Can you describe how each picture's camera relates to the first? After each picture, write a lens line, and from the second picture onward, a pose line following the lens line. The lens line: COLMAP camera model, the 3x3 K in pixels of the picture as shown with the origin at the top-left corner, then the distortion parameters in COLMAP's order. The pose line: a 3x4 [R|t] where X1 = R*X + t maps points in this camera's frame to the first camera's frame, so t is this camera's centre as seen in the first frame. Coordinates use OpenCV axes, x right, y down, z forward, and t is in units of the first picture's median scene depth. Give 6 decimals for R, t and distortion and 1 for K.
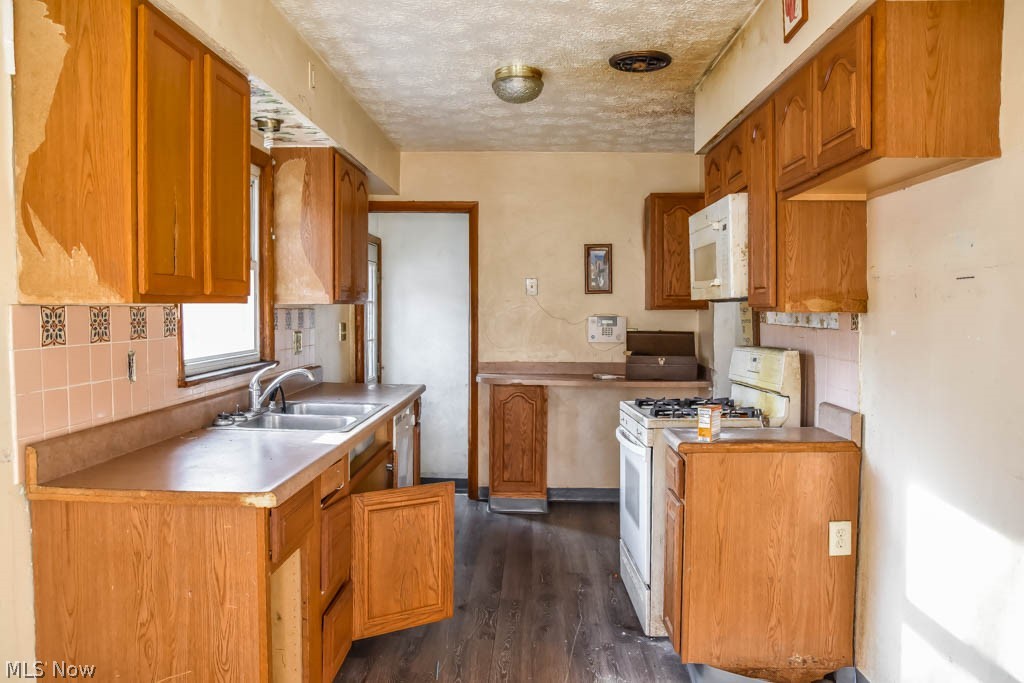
lens RADIAL K [[764.4, 0, 512.0], [0, 764.4, 341.5], [0, 0, 1]] dist [-0.117240, 0.092694]
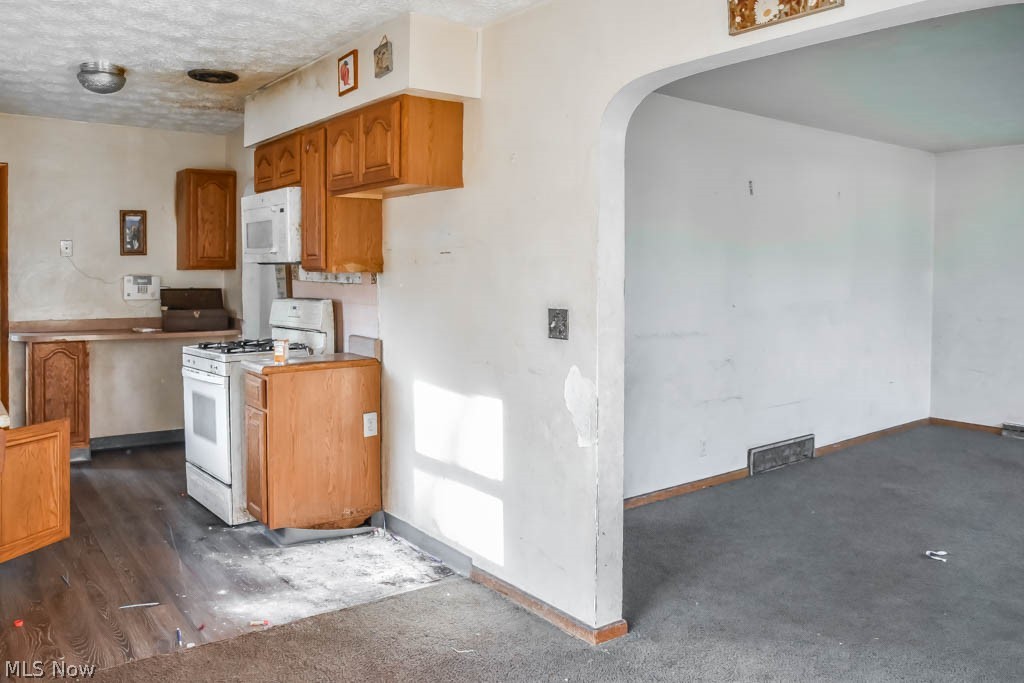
lens RADIAL K [[775.3, 0, 512.4], [0, 775.3, 284.5], [0, 0, 1]] dist [-0.044722, 0.001168]
pose [[0.772521, -0.013473, 0.634847, -0.274313], [0.025567, 0.999624, -0.009897, 0.007090], [-0.634475, 0.023877, 0.772575, -0.326802]]
